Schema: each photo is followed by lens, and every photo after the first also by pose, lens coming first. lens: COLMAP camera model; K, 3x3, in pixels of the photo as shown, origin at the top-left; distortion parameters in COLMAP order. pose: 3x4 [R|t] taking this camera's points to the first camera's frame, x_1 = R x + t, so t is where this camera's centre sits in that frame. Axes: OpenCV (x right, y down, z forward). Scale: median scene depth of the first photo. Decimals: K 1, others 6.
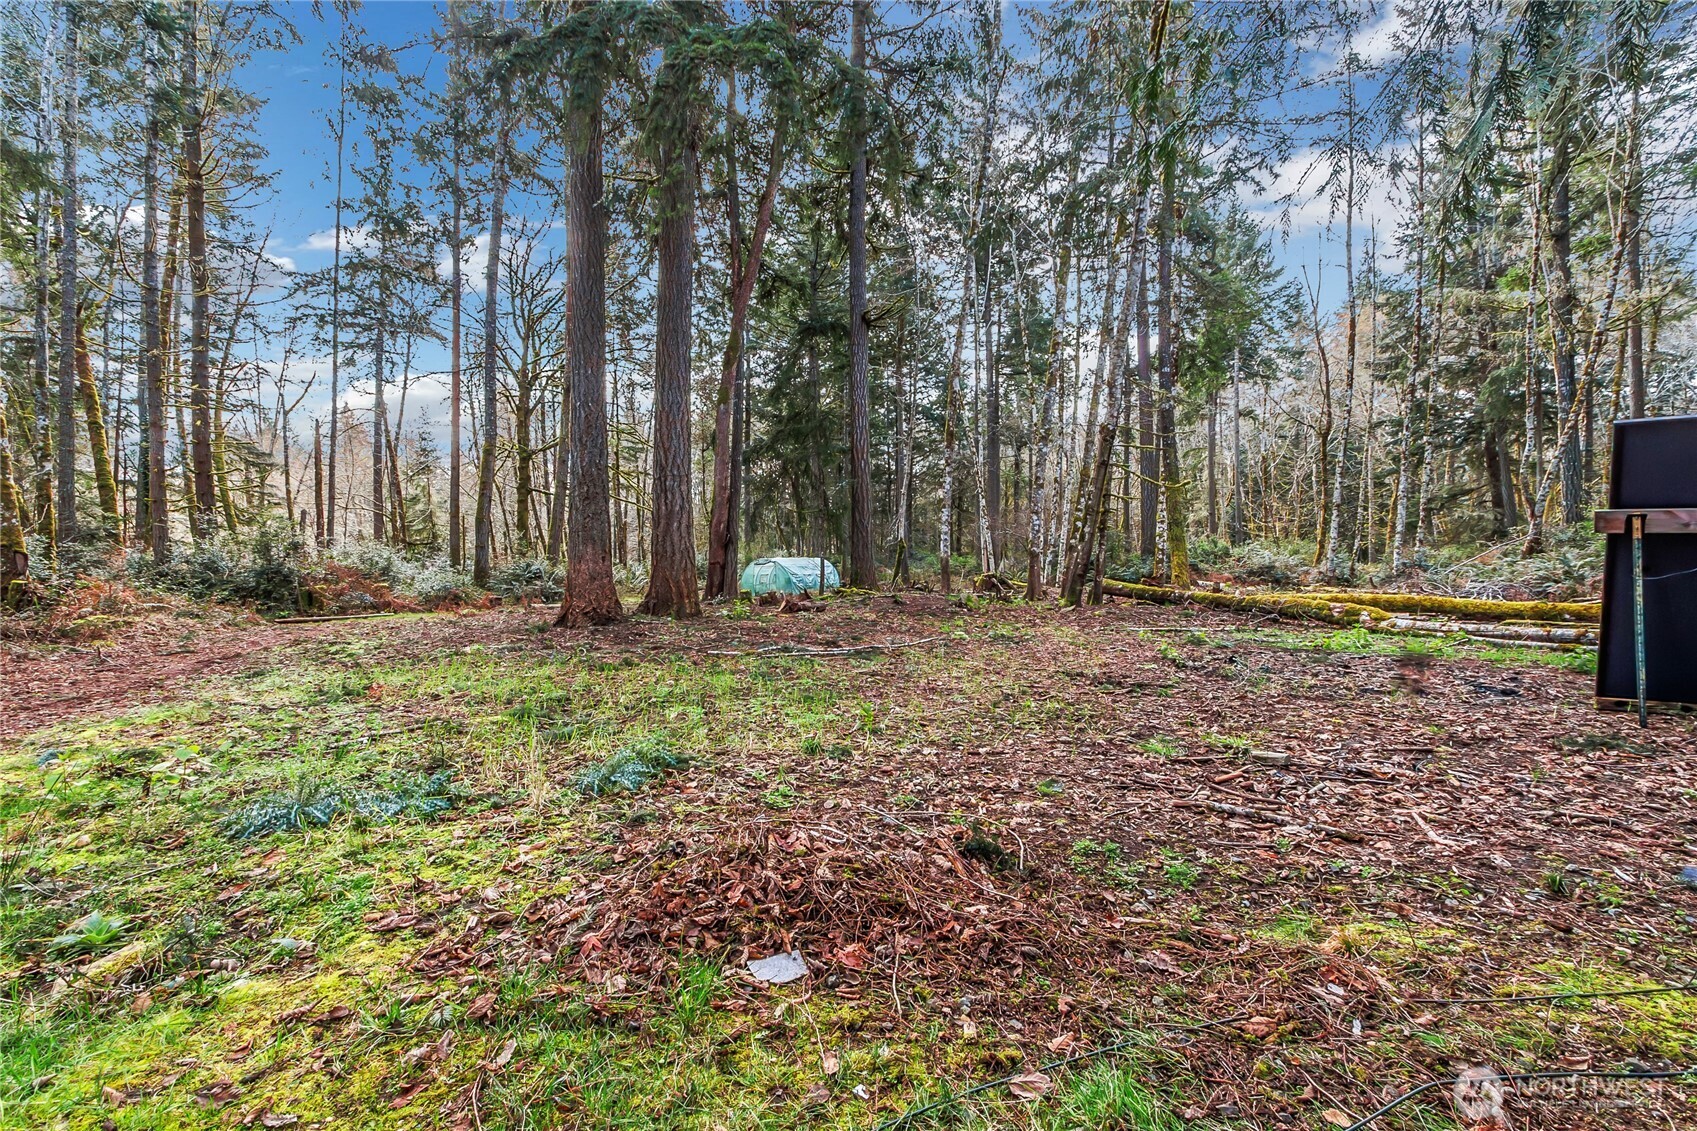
lens RADIAL K [[725.8, 0, 841.0], [0, 725.8, 527.6], [0, 0, 1]] dist [-0.002530, -0.000452]
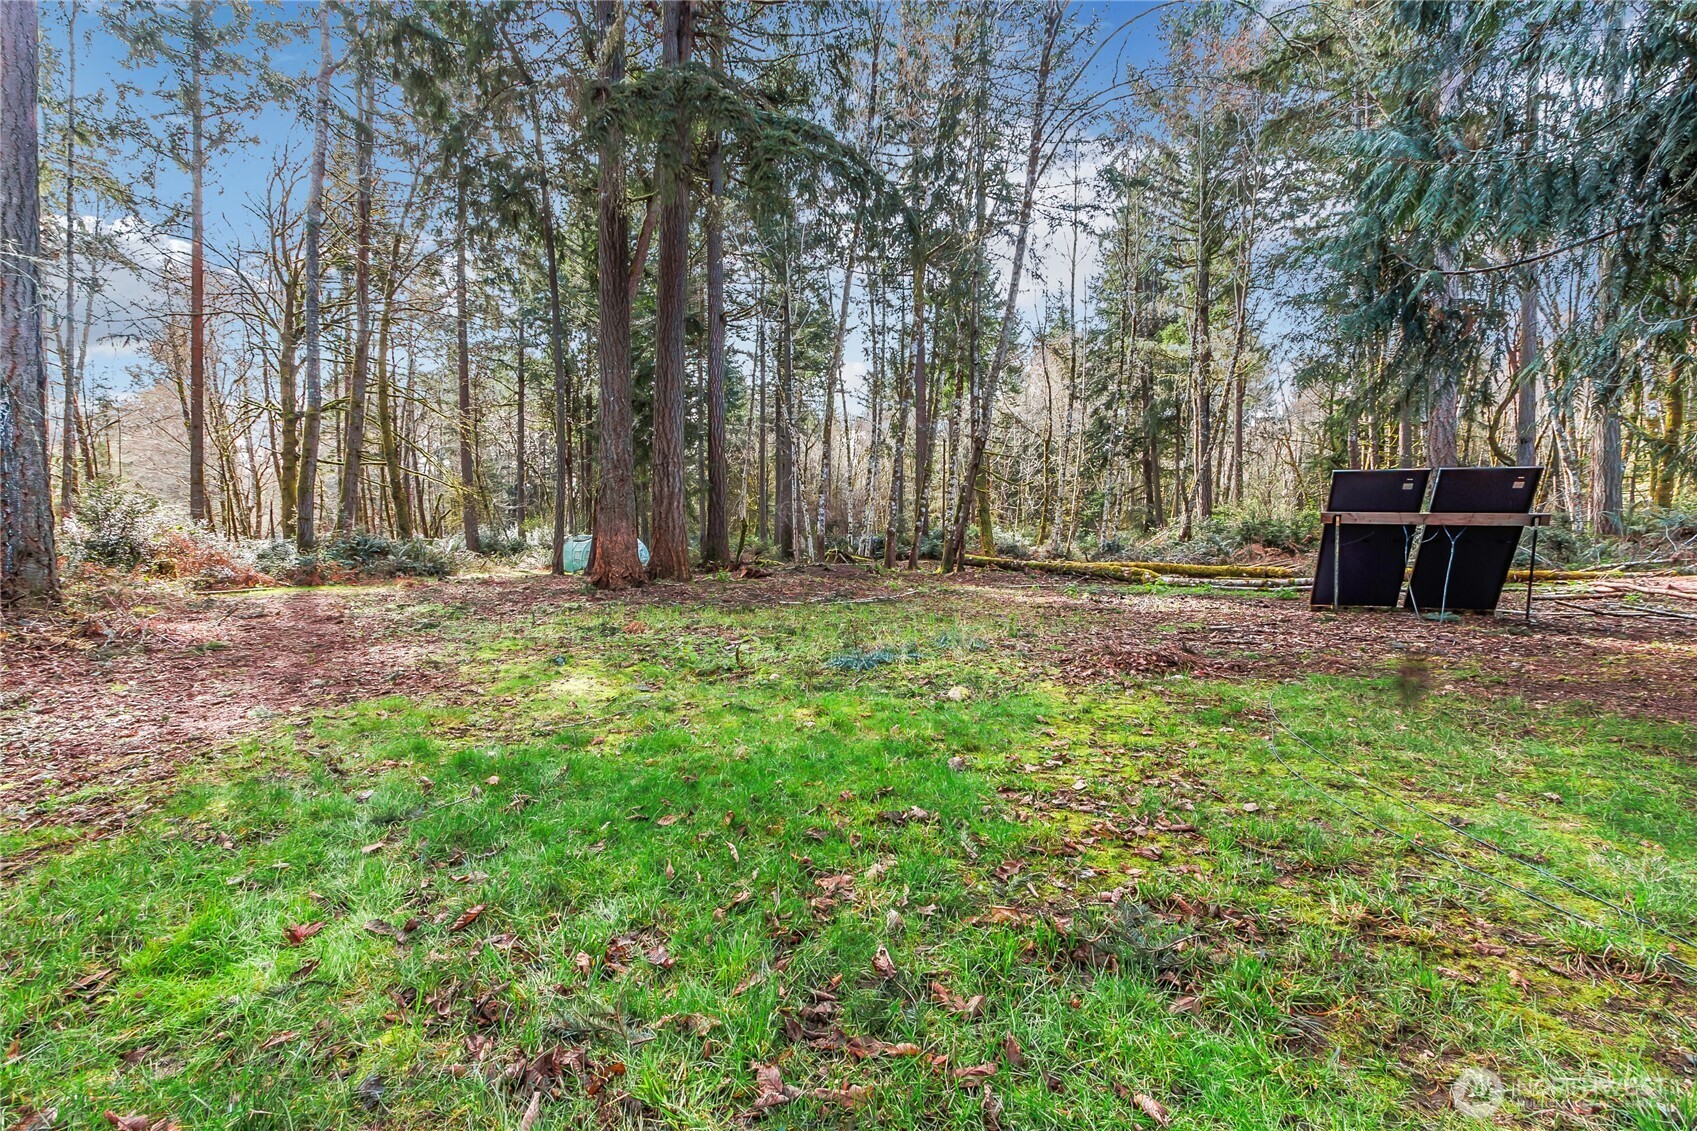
lens RADIAL K [[725.8, 0, 841.0], [0, 725.8, 527.6], [0, 0, 1]] dist [-0.002530, -0.000452]
pose [[0.935536, 0.004931, 0.353197, -0.164864], [-0.013160, 0.999695, 0.020902, -0.000780], [-0.352986, -0.024203, 0.935315, -0.077410]]
